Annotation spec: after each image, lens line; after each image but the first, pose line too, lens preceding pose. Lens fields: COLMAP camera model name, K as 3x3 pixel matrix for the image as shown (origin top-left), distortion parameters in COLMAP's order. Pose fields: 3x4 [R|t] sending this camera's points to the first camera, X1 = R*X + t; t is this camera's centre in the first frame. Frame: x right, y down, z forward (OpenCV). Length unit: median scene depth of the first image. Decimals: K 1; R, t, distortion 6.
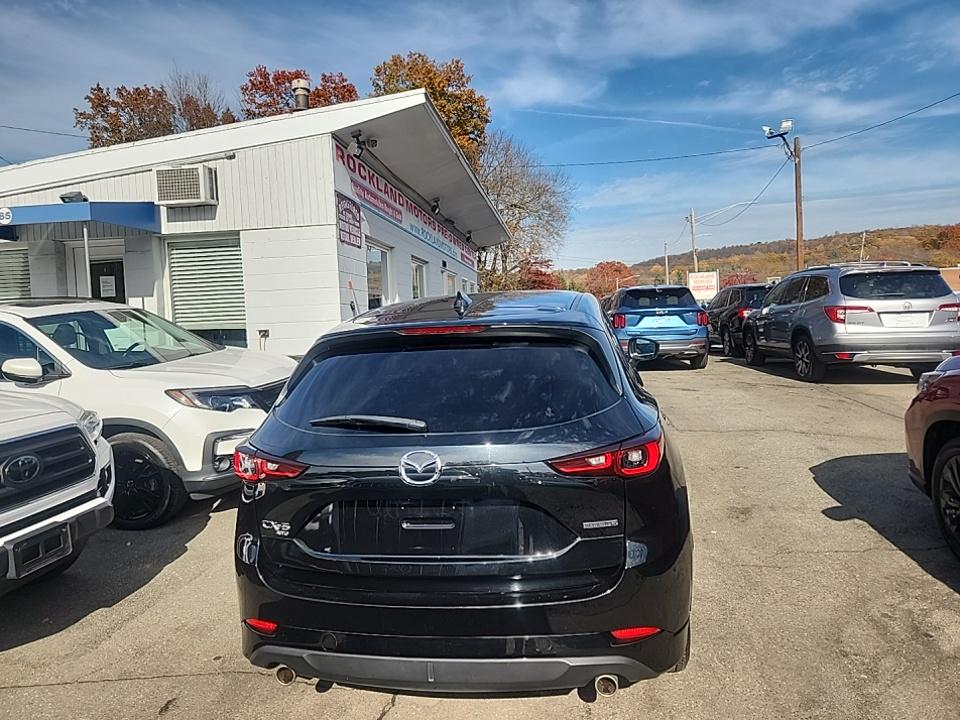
lens RADIAL K [[648.7, 0, 474.4], [0, 648.7, 360.3], [0, 0, 1]] dist [0.089286, -0.053708]
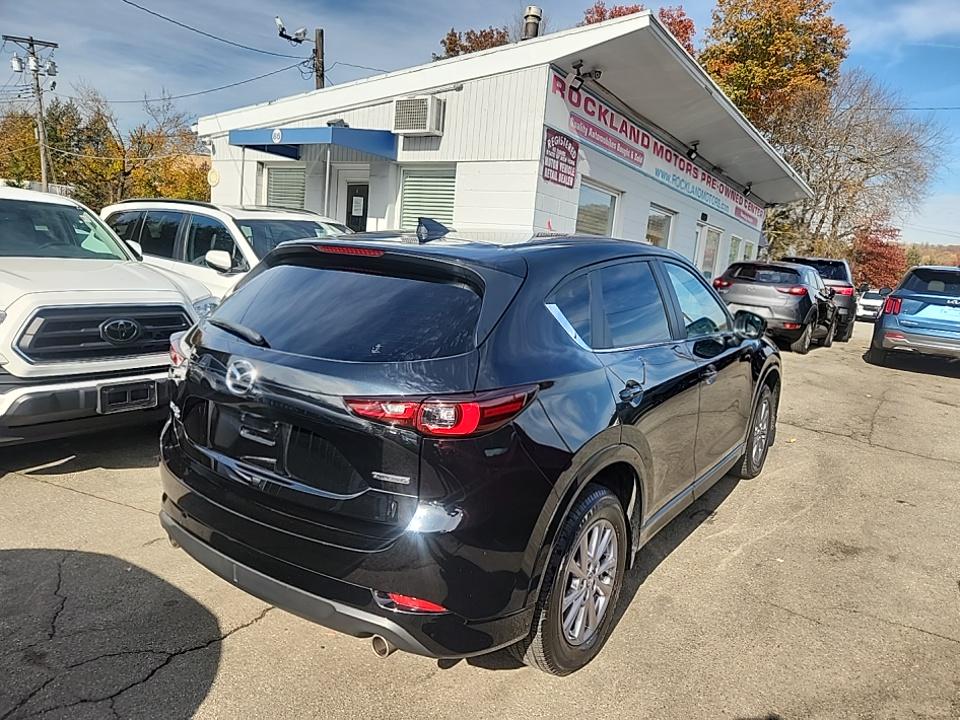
lens RADIAL K [[648.7, 0, 474.4], [0, 648.7, 360.3], [0, 0, 1]] dist [0.089286, -0.053708]
pose [[0.899519, 0.185117, -0.395723, 0.138576], [-0.154051, 0.982009, 0.109204, -0.005520], [0.408819, -0.037270, 0.911854, 0.052011]]
